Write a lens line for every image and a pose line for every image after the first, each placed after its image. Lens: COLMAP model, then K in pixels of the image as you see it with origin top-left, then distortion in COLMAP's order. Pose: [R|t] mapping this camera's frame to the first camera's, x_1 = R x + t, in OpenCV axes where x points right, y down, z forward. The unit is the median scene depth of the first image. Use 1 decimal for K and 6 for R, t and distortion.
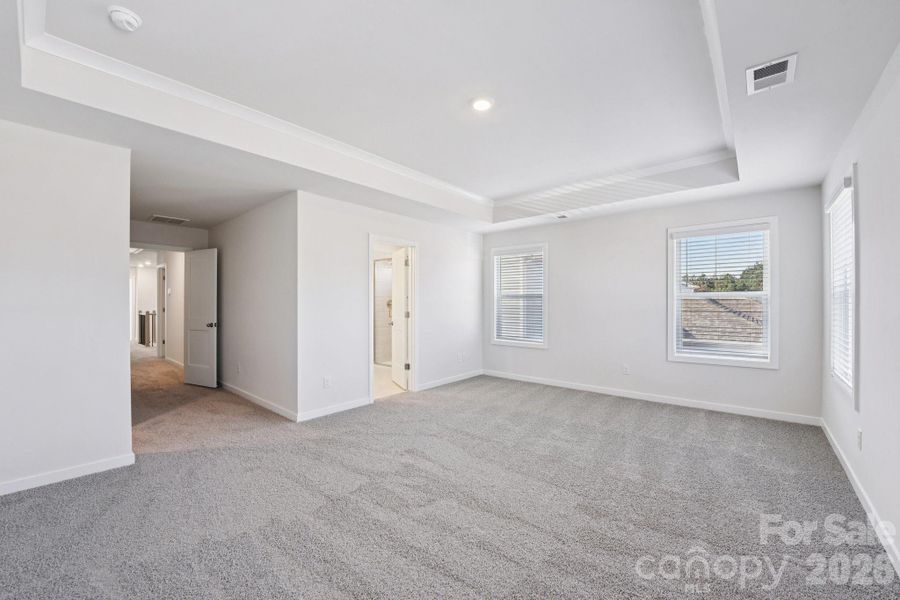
lens RADIAL K [[362.2, 0, 452.2], [0, 362.2, 299.0], [0, 0, 1]] dist [-0.018484, -0.000402]
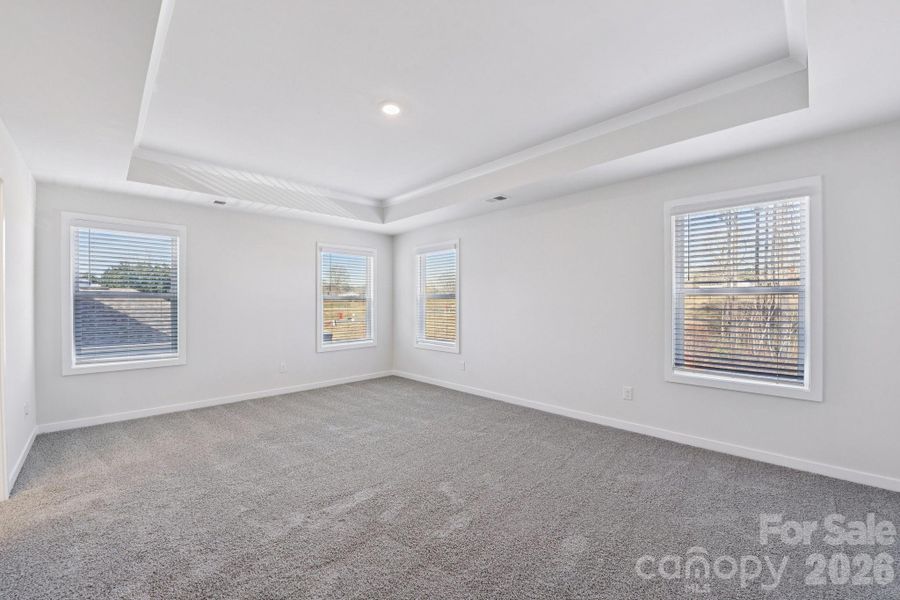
lens RADIAL K [[362.2, 0, 452.8], [0, 362.2, 304.0], [0, 0, 1]] dist [-0.018484, -0.000402]
pose [[0.079781, -0.002623, 0.996809, -0.589797], [-0.005923, 0.999978, 0.003105, 0.004096], [-0.996795, -0.006152, 0.079763, 0.477756]]
